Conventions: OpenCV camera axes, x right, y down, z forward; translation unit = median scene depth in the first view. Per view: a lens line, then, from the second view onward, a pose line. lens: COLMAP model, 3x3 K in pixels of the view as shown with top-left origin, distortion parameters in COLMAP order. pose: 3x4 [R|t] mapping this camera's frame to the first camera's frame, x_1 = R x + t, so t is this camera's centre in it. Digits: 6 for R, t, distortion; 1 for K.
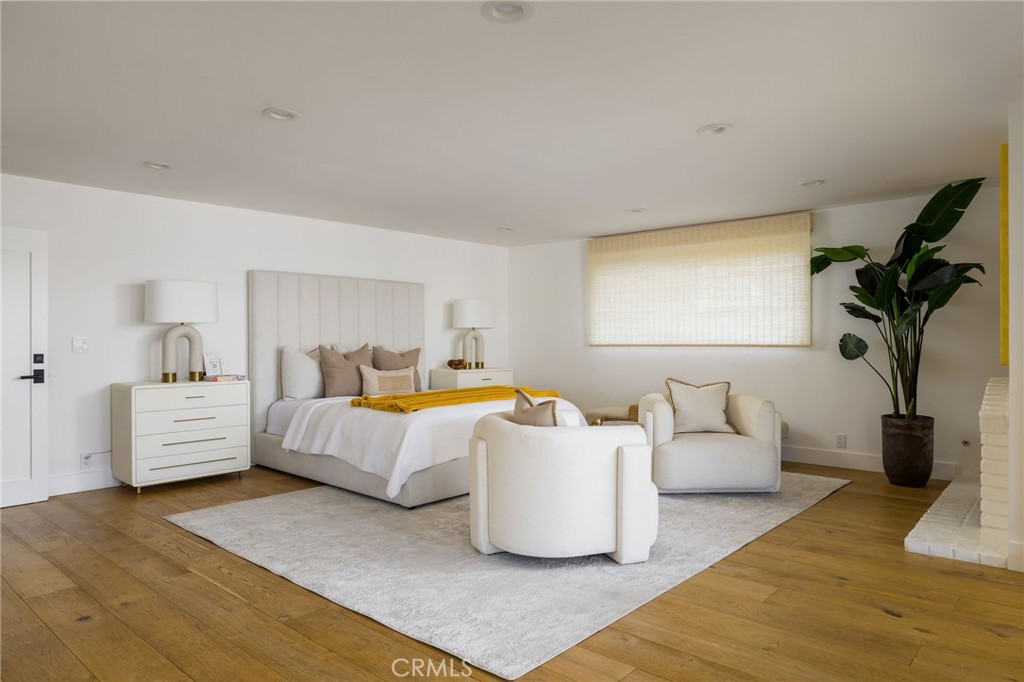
lens RADIAL K [[631.0, 0, 514.9], [0, 631.0, 343.0], [0, 0, 1]] dist [0.002158, 0.001312]
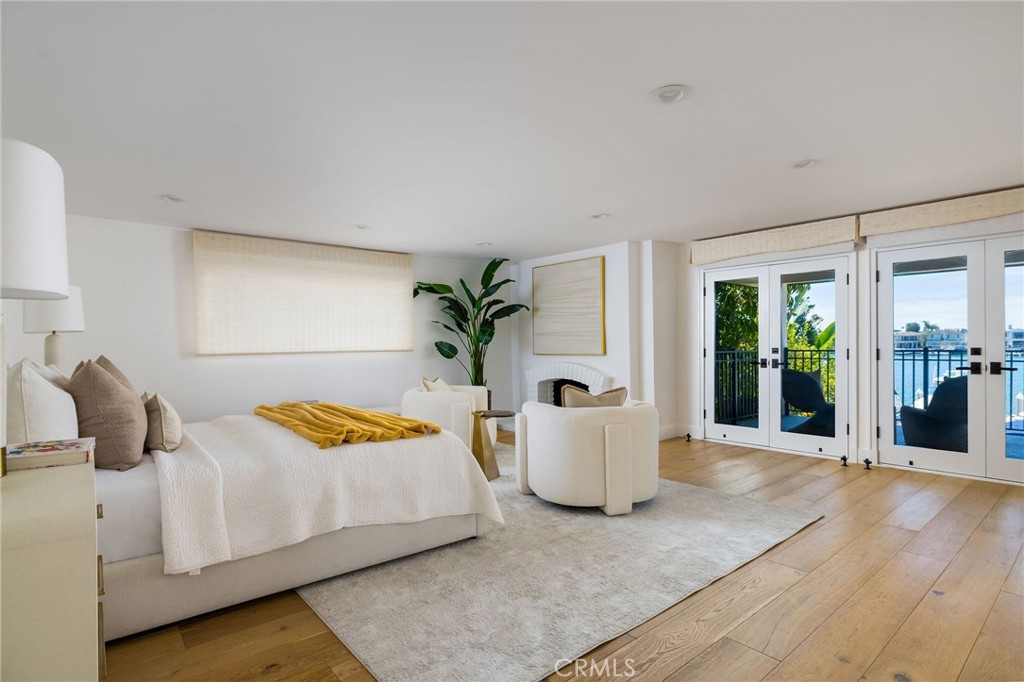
lens RADIAL K [[506.2, 0, 513.3], [0, 506.2, 337.7], [0, 0, 1]] dist [-0.002670, -0.000110]
pose [[0.174859, 0.013969, 0.984494, -0.645855], [0.019672, 0.999650, -0.017678, 0.000878], [-0.984397, 0.022458, 0.174523, 0.626317]]
